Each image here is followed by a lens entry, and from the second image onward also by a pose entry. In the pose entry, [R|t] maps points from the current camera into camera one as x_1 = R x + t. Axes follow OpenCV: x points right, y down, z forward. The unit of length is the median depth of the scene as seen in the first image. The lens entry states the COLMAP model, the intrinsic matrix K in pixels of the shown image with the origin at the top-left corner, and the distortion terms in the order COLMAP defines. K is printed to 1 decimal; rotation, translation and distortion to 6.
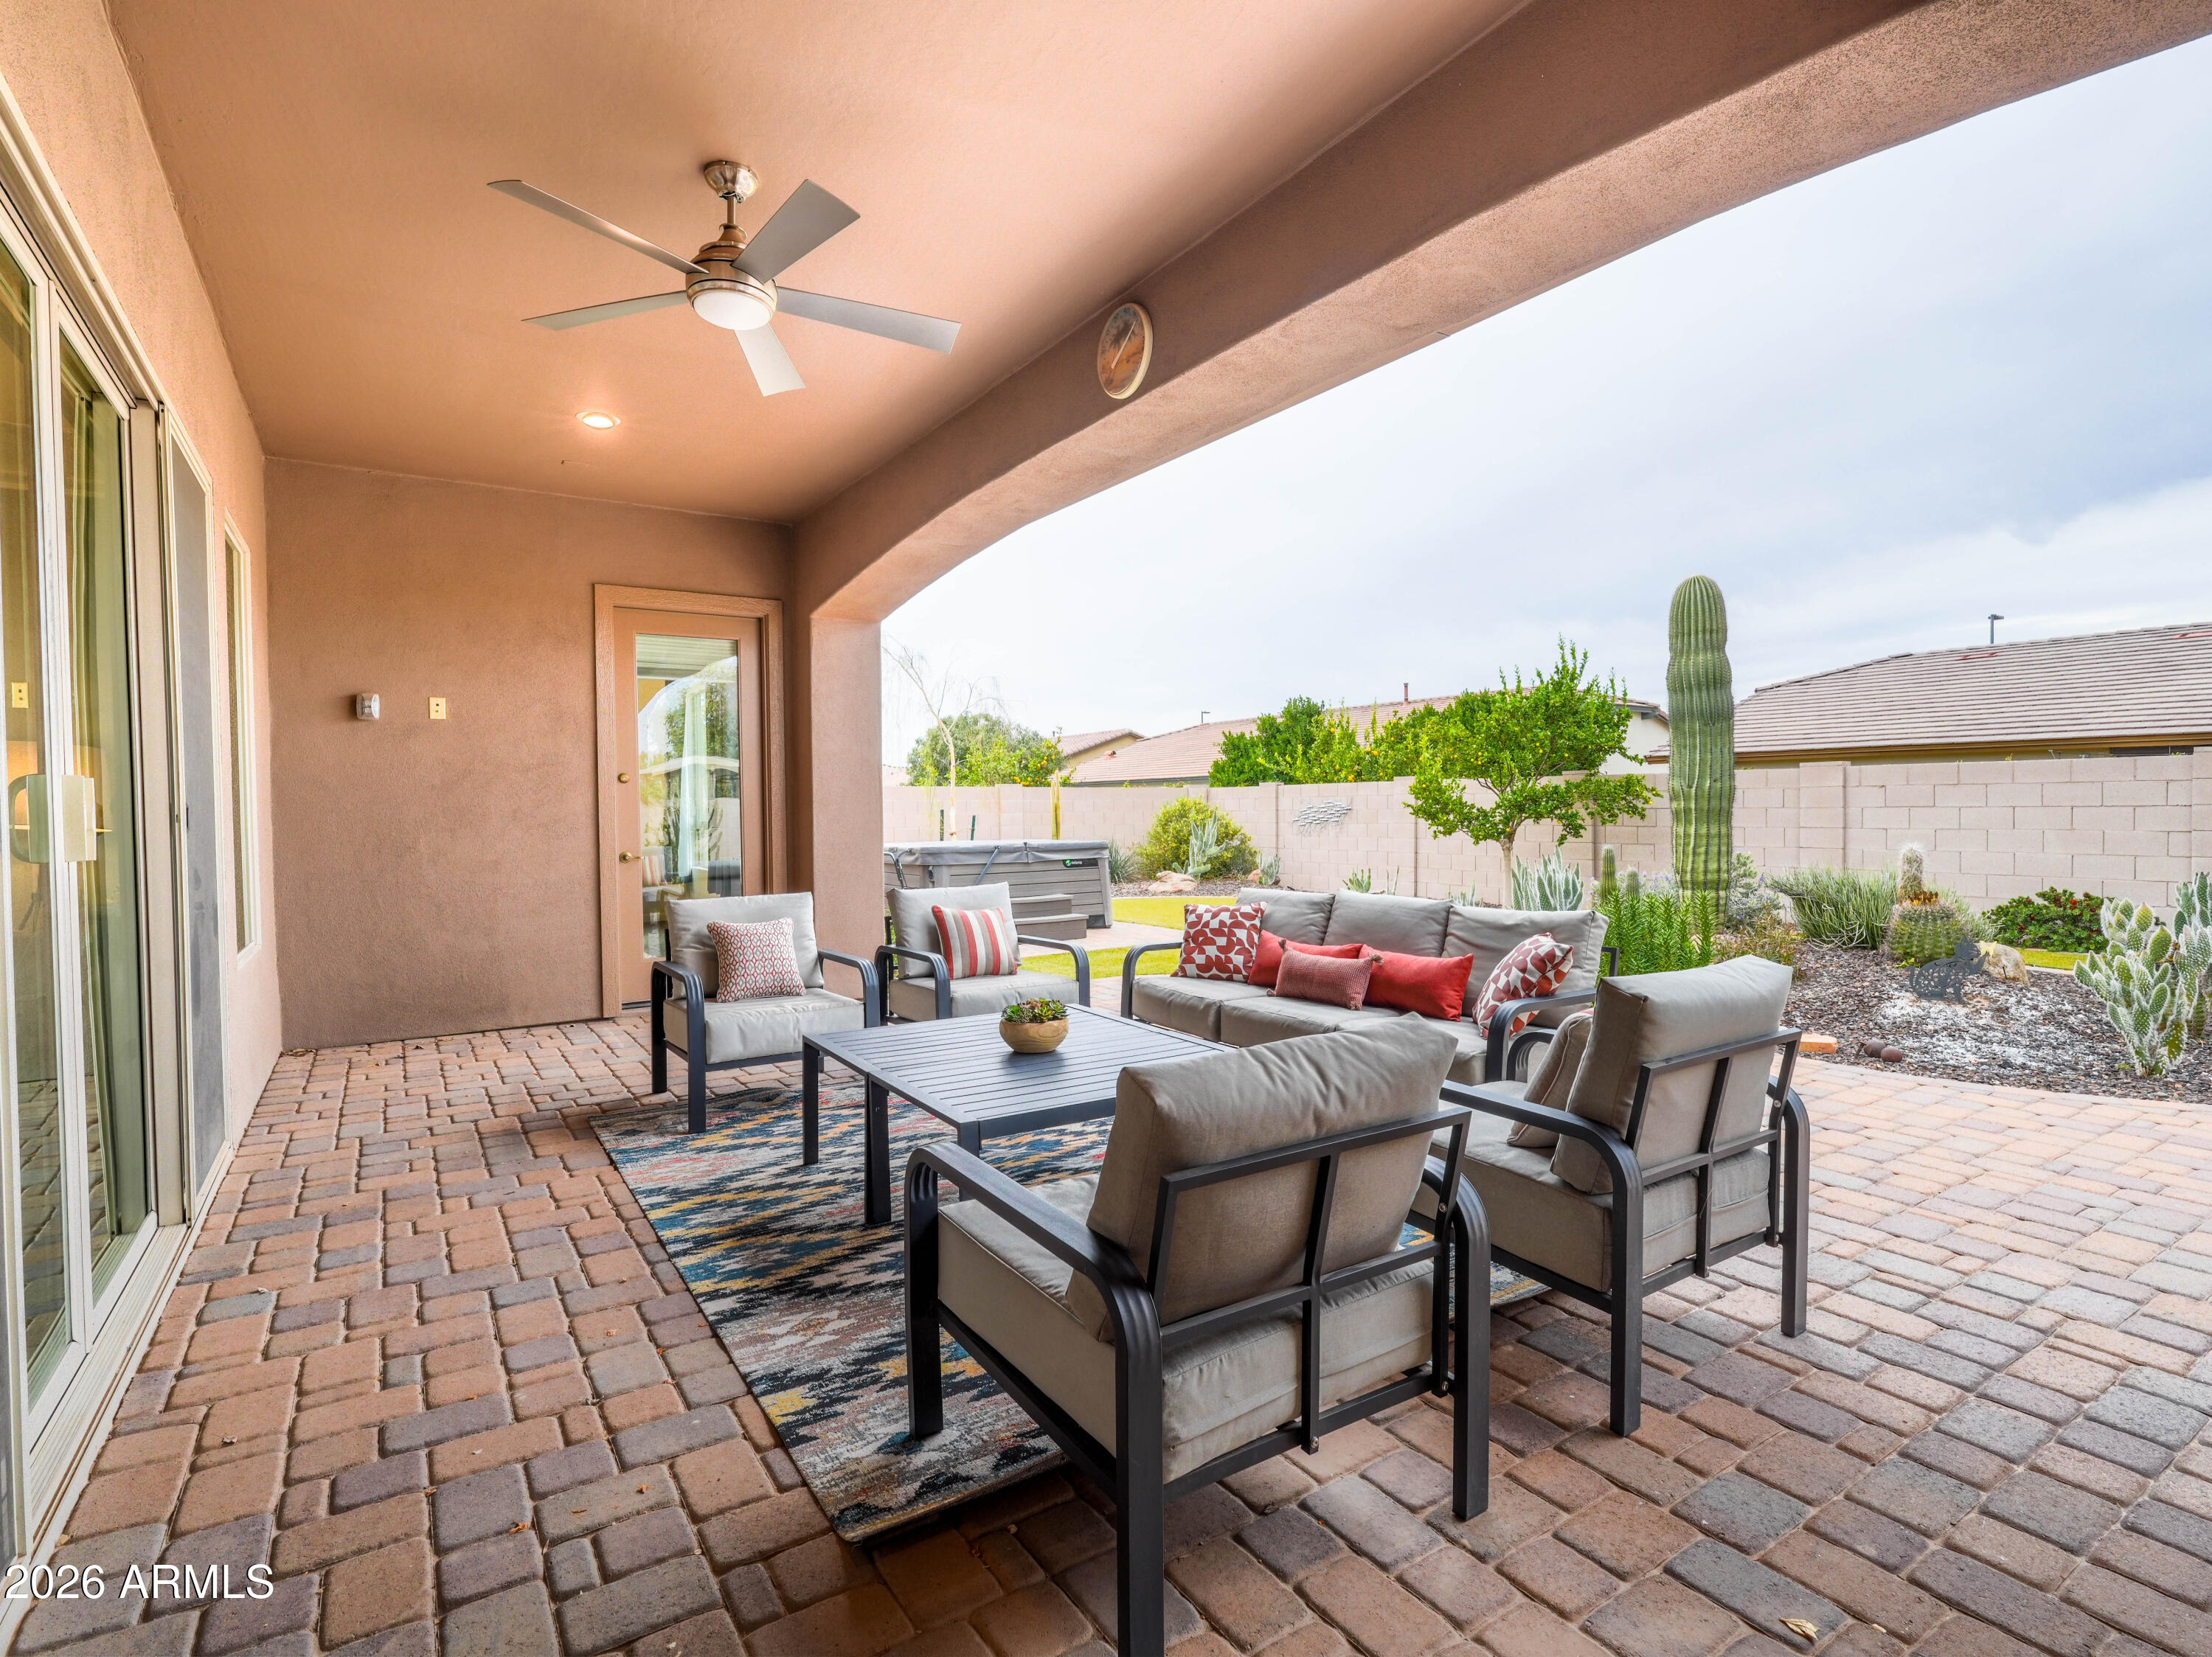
lens RADIAL K [[1091.8, 0, 1107.4], [0, 1091.8, 832.5], [0, 0, 1]] dist [-0.000588, 0.001093]
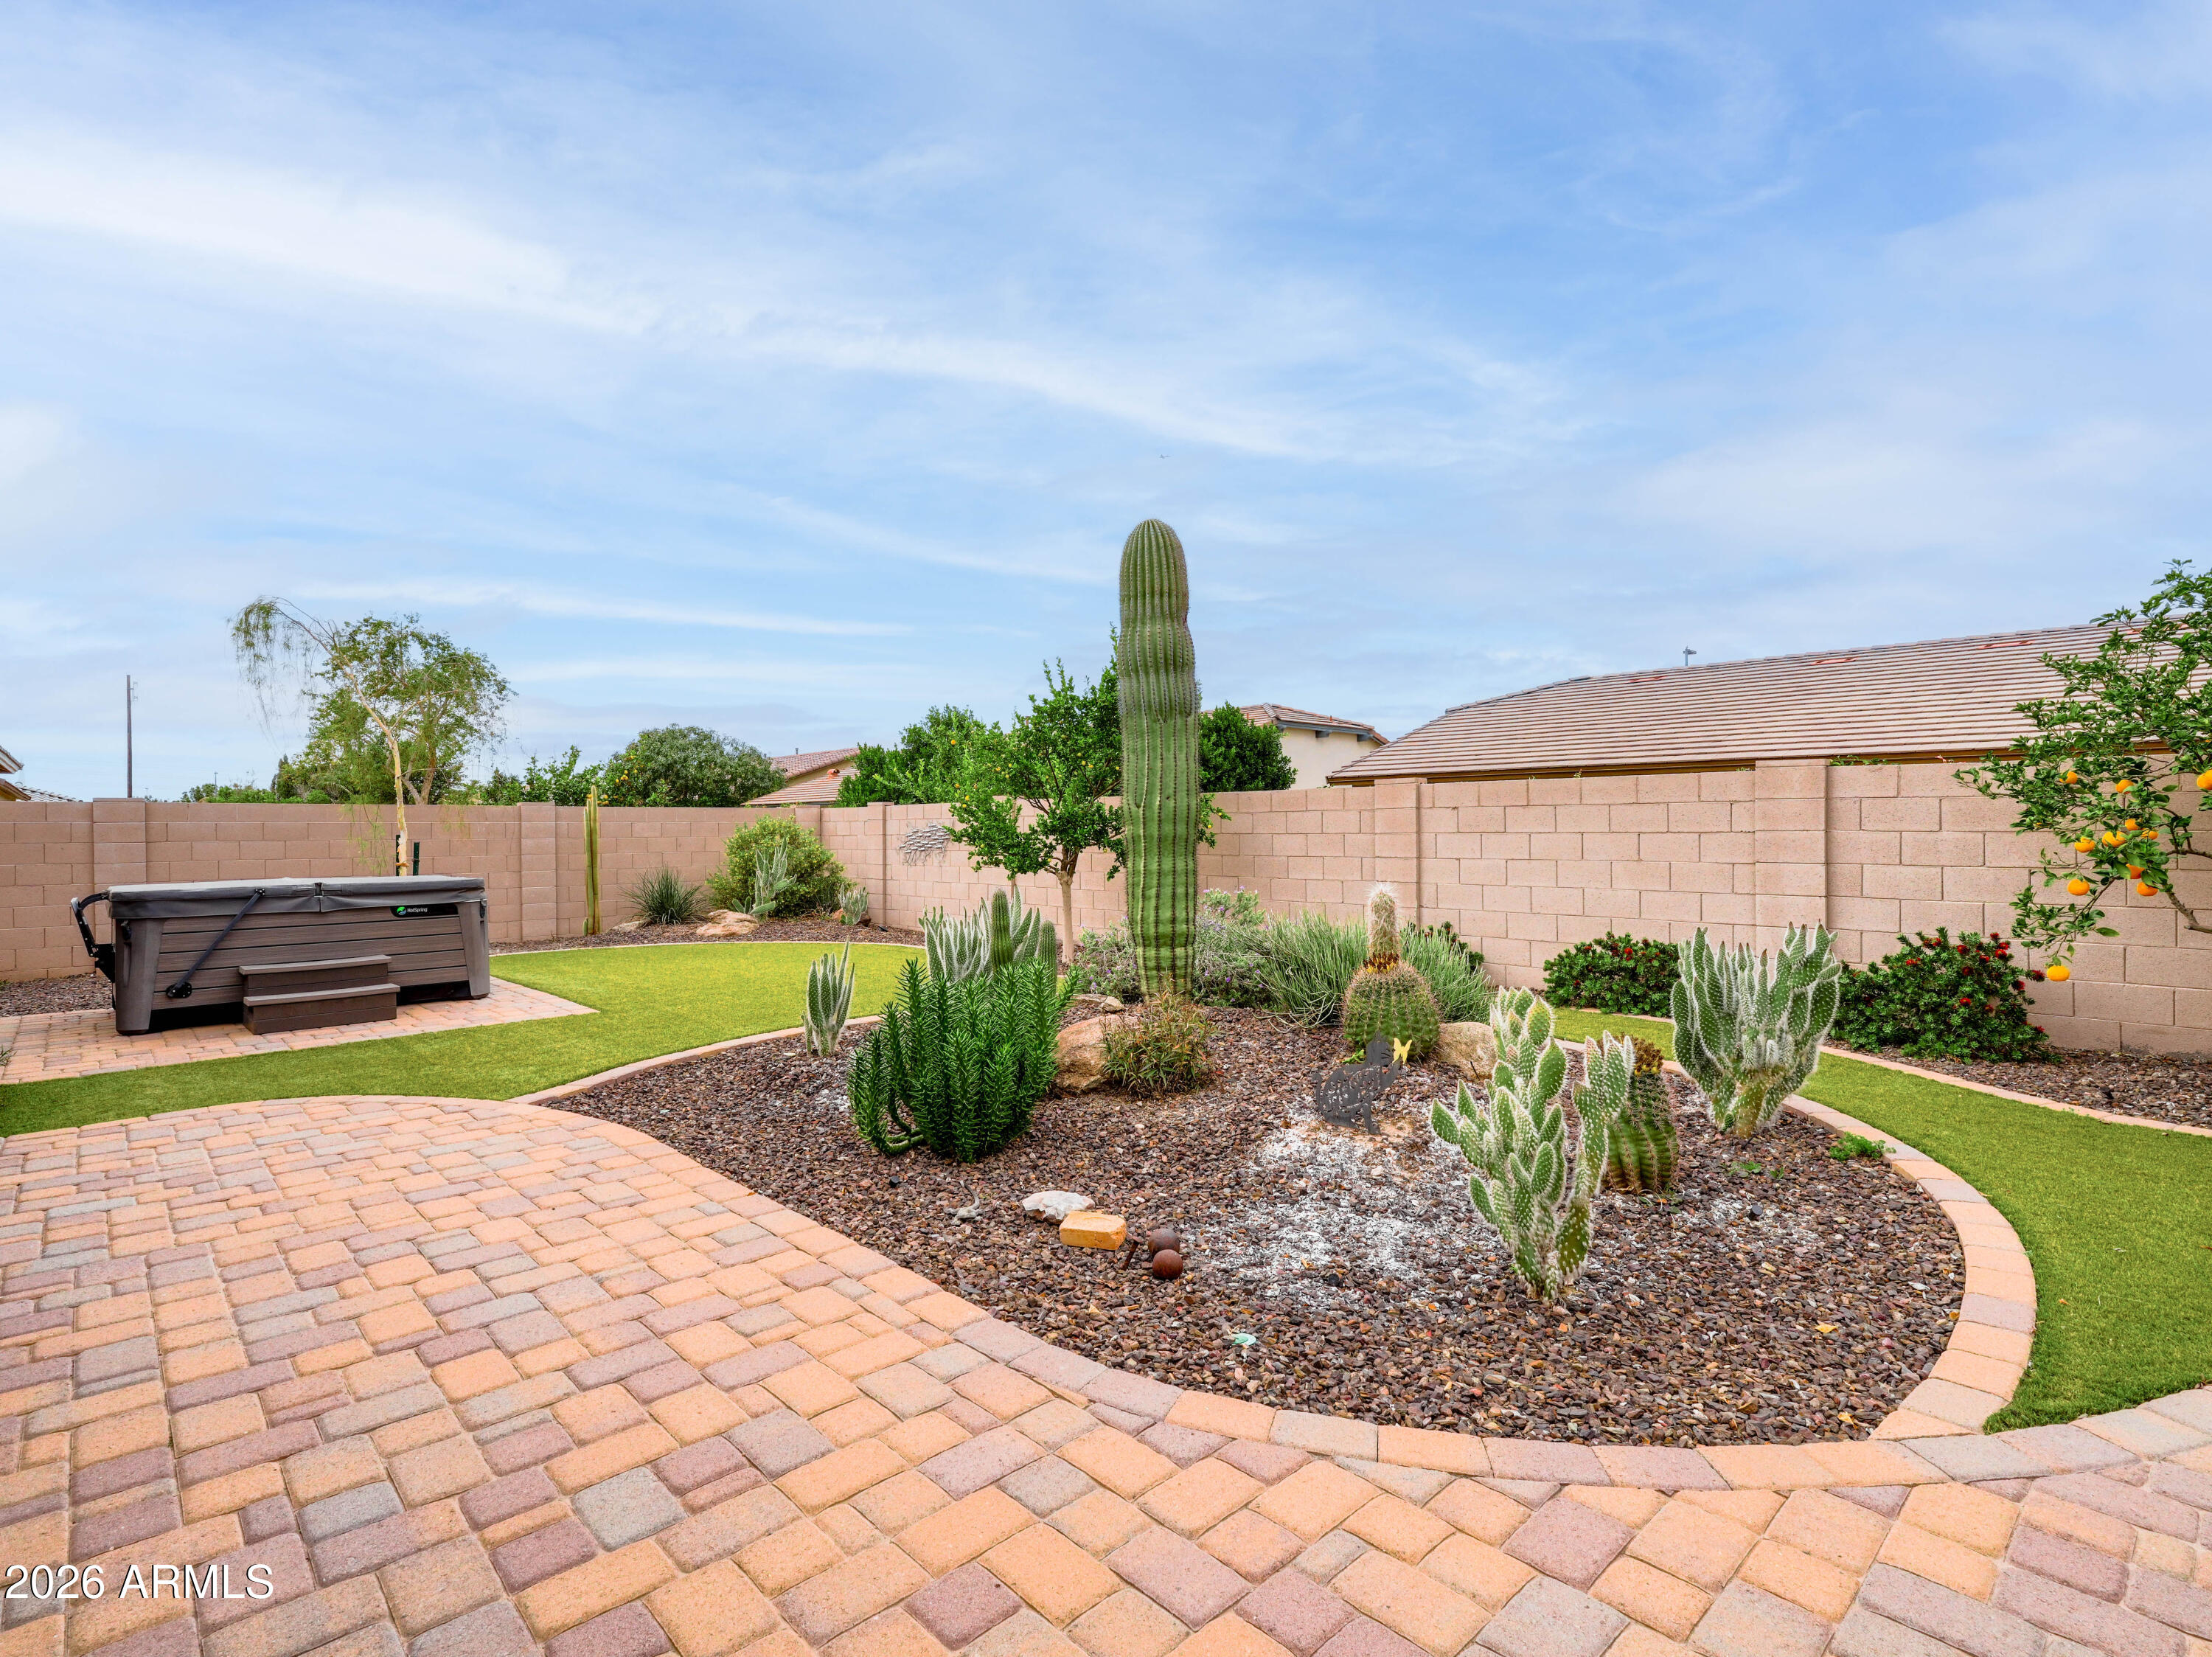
lens RADIAL K [[1092.0, 0, 1107.4], [0, 1092.0, 832.5], [0, 0, 1]] dist [-0.000588, 0.001093]
pose [[0.985451, 0.000520, 0.169961, 0.368335], [0.003029, 0.999783, -0.020619, -0.008603], [-0.169935, 0.020834, 0.985235, 0.268730]]
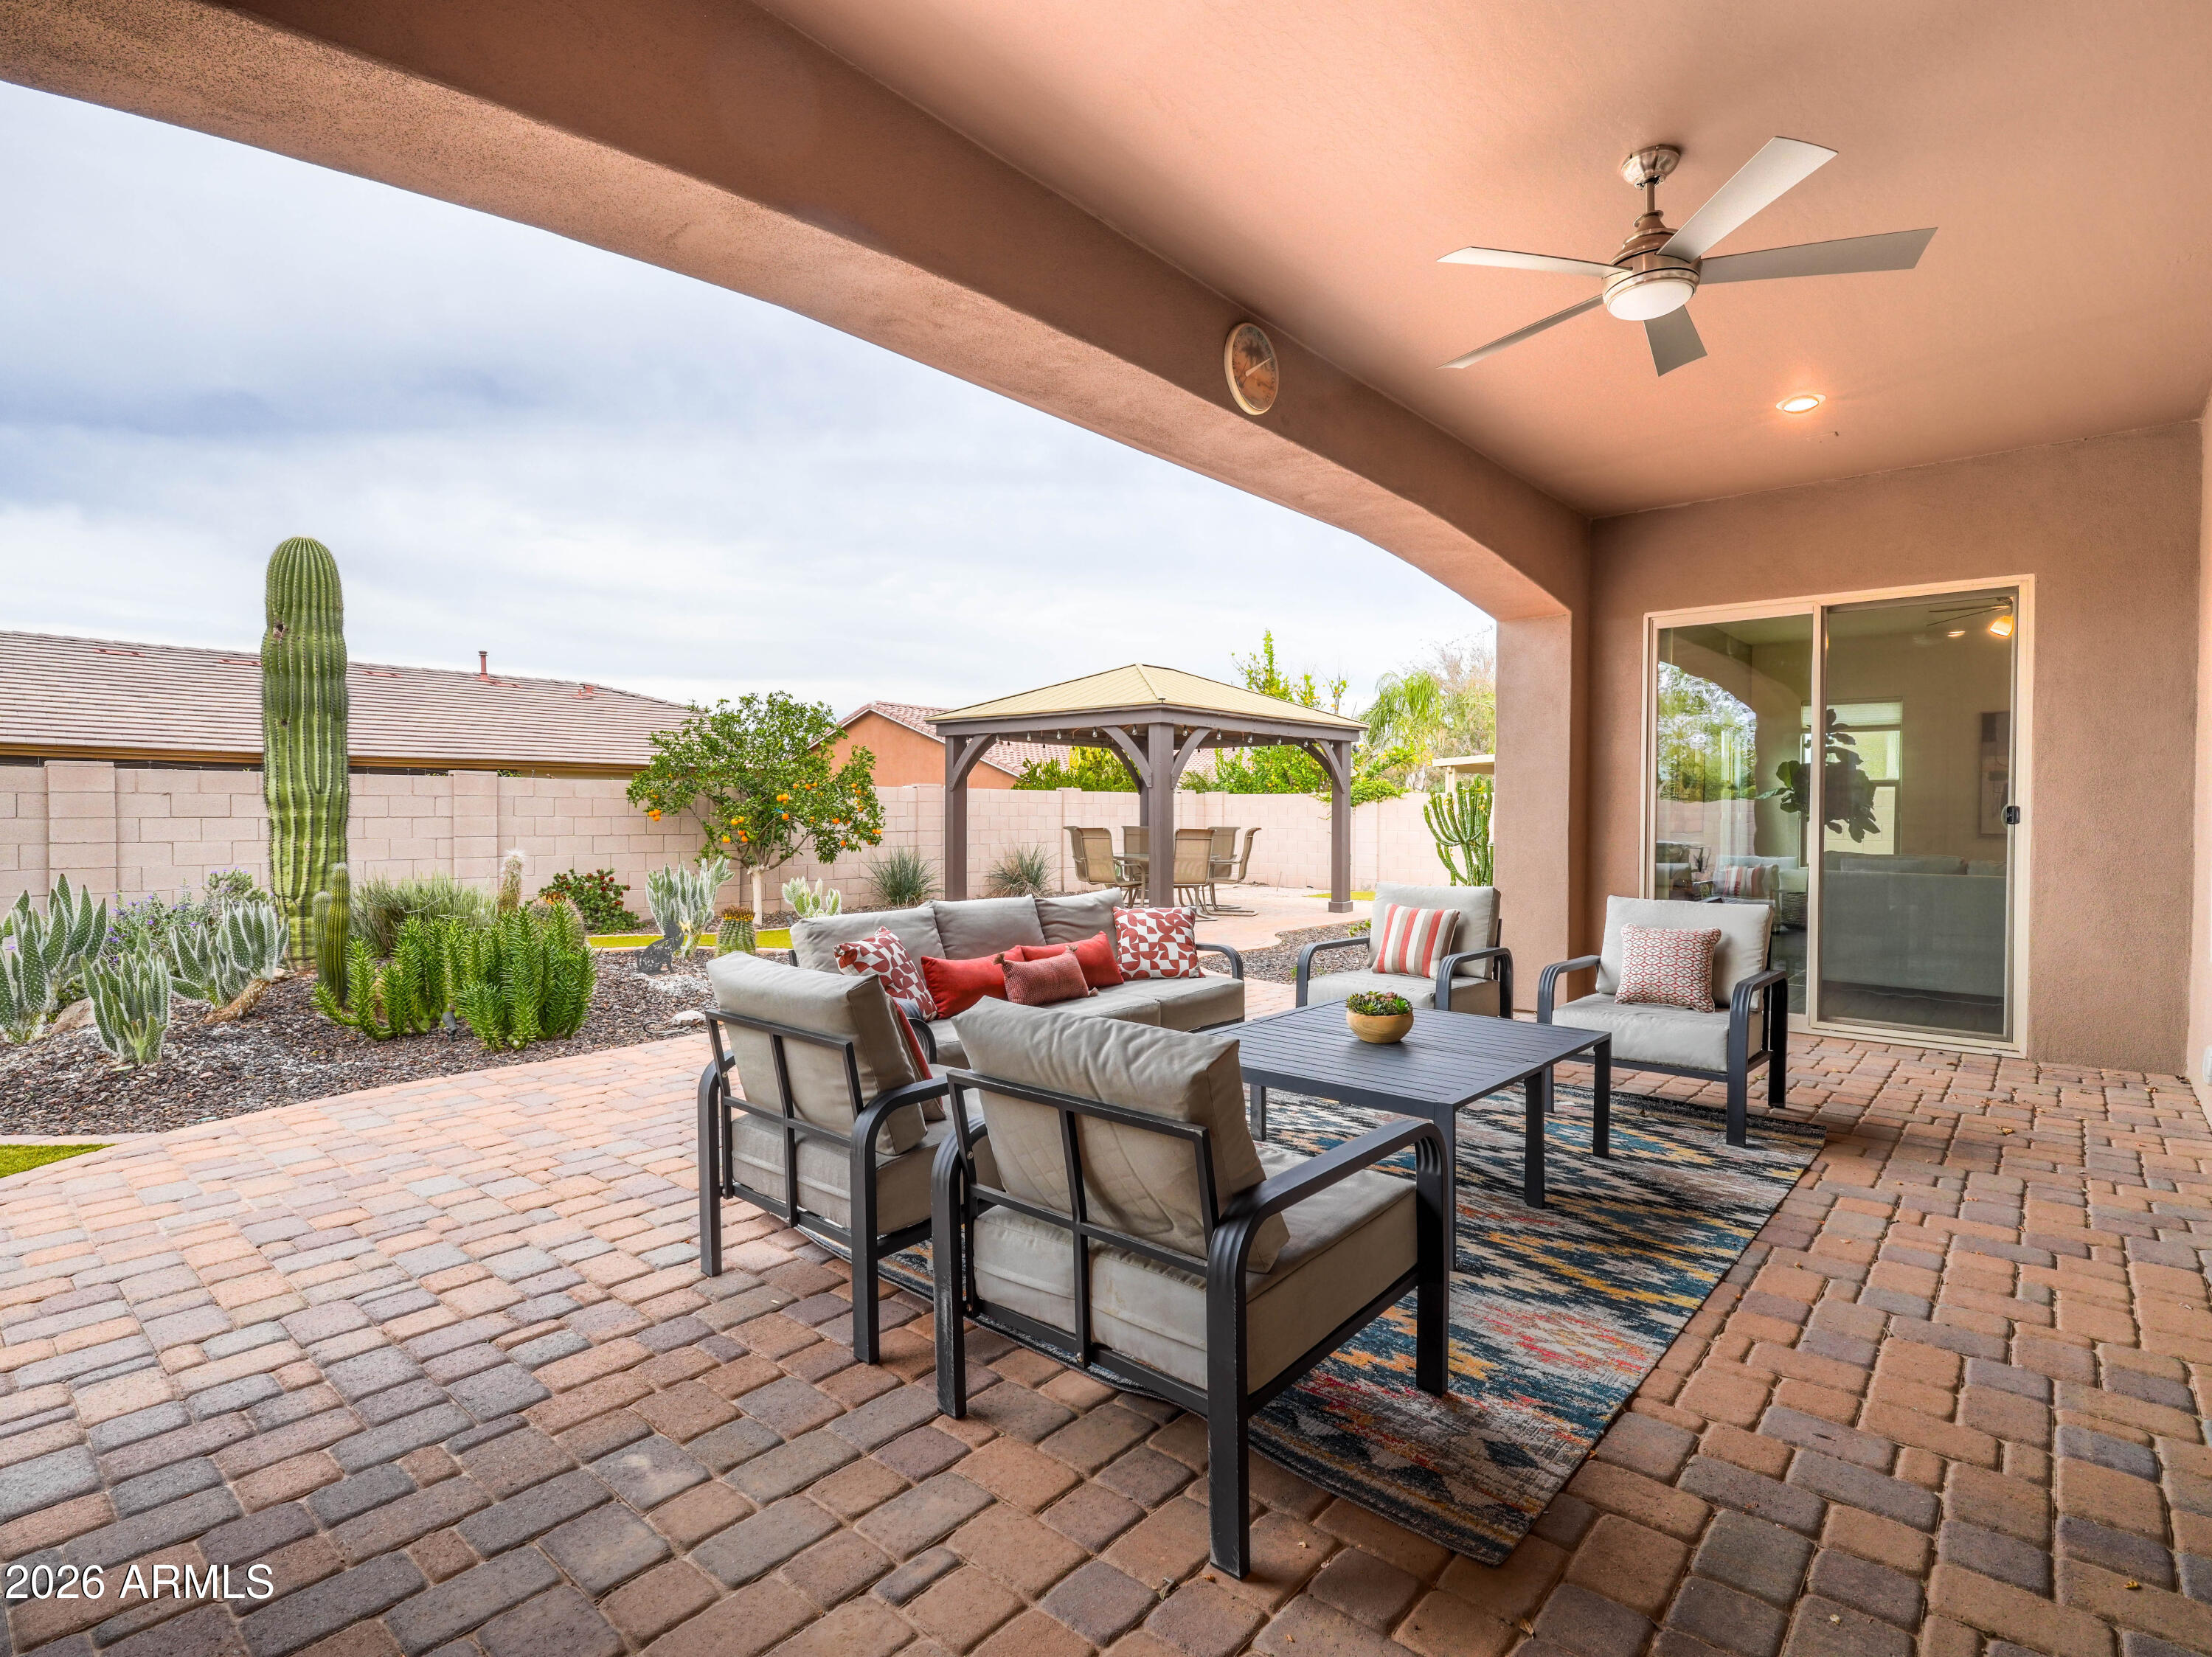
lens RADIAL K [[1091.8, 0, 1107.4], [0, 1091.8, 832.5], [0, 0, 1]] dist [-0.000588, 0.001093]
pose [[-0.266607, -0.009768, 0.963756, -0.405277], [0.022760, 0.999606, 0.016427, -0.010568], [-0.963536, 0.026315, -0.266280, 0.608437]]
